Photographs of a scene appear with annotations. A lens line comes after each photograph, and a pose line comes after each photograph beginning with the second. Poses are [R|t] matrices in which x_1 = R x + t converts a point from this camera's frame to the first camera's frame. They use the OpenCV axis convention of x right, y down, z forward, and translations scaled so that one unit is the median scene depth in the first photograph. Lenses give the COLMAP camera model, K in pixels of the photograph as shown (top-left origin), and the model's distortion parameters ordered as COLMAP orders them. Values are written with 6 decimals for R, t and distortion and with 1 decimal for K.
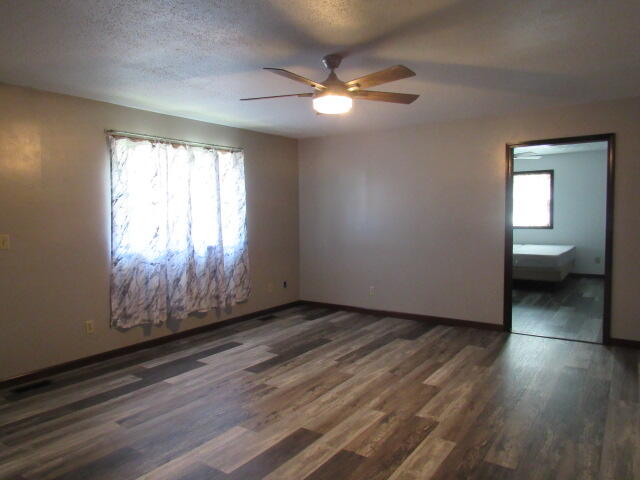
lens RADIAL K [[458.6, 0, 317.2], [0, 458.6, 239.0], [0, 0, 1]] dist [-0.028400, 0.004505]
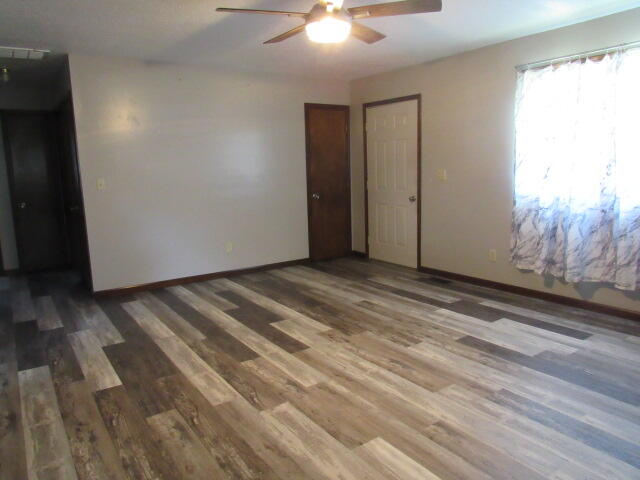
lens RADIAL K [[458.6, 0, 316.9], [0, 458.6, 240.0], [0, 0, 1]] dist [-0.028400, 0.004505]
pose [[-0.360205, 0.169123, -0.917415, 0.803571], [-0.018083, 0.981979, 0.188125, -0.056677], [0.932698, 0.084353, -0.350655, 1.159387]]
